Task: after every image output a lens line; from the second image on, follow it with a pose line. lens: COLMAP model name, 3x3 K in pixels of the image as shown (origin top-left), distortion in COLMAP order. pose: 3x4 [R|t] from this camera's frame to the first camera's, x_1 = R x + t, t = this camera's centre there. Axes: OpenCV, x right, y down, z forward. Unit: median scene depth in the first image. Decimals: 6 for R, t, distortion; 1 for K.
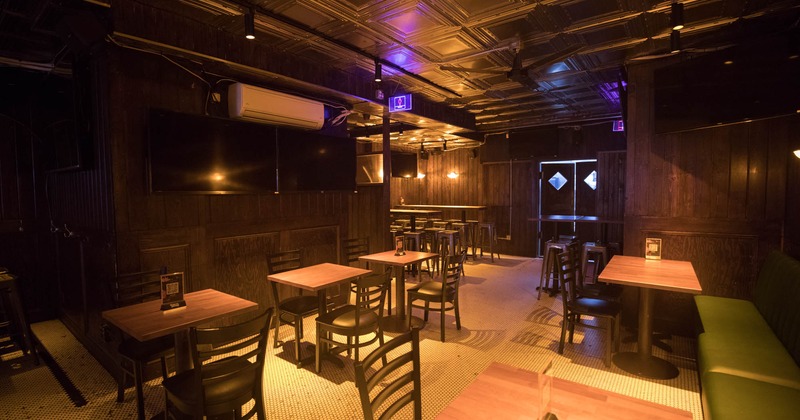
lens RADIAL K [[366.6, 0, 397.5], [0, 366.6, 207.8], [0, 0, 1]] dist [-0.026187, 0.000992]
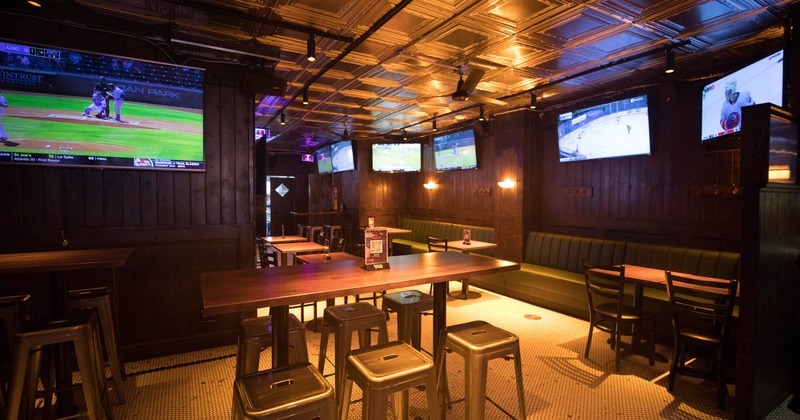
lens RADIAL K [[366.6, 0, 397.5], [0, 366.6, 207.8], [0, 0, 1]] dist [-0.026187, 0.000992]
pose [[0.386136, -0.021727, 0.922186, -1.087568], [0.041876, 0.999105, 0.006005, 0.011182], [-0.921491, 0.036299, 0.386700, -0.023896]]
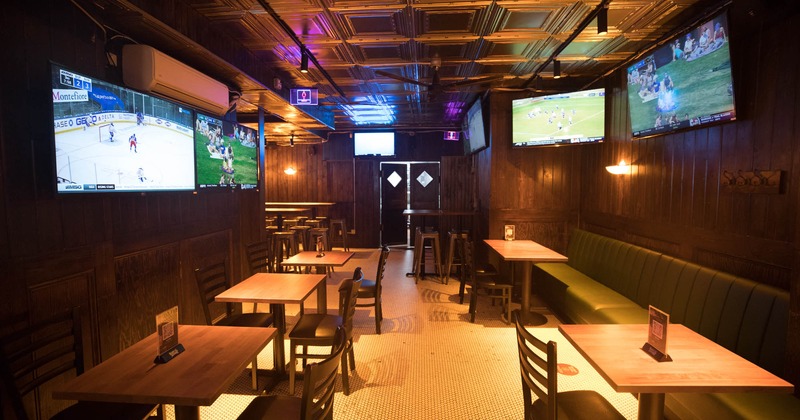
lens RADIAL K [[366.6, 0, 397.5], [0, 366.6, 207.8], [0, 0, 1]] dist [-0.026187, 0.000992]
pose [[0.834851, -0.027531, 0.549786, -0.319017], [0.019819, 0.999604, 0.019961, -0.012690], [-0.550118, -0.005769, 0.835067, 0.077400]]
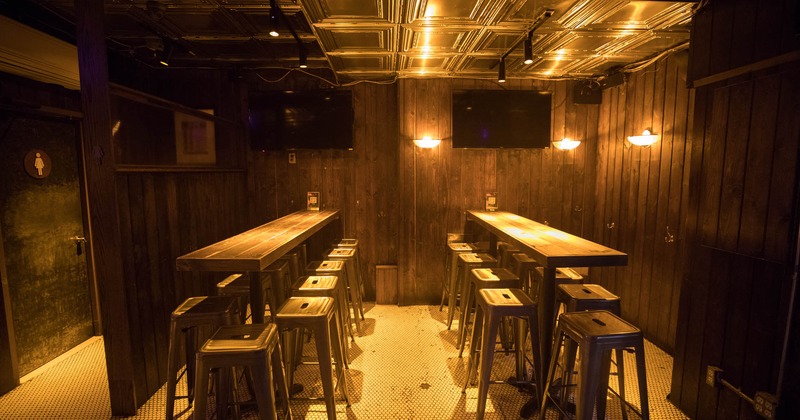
lens RADIAL K [[366.6, 0, 397.5], [0, 366.6, 207.8], [0, 0, 1]] dist [-0.026187, 0.000992]
pose [[0.626408, 0.087920, -0.774521, 0.604578], [-0.043100, 0.996005, 0.078203, -0.084191], [0.778303, -0.015605, 0.627695, 1.282534]]
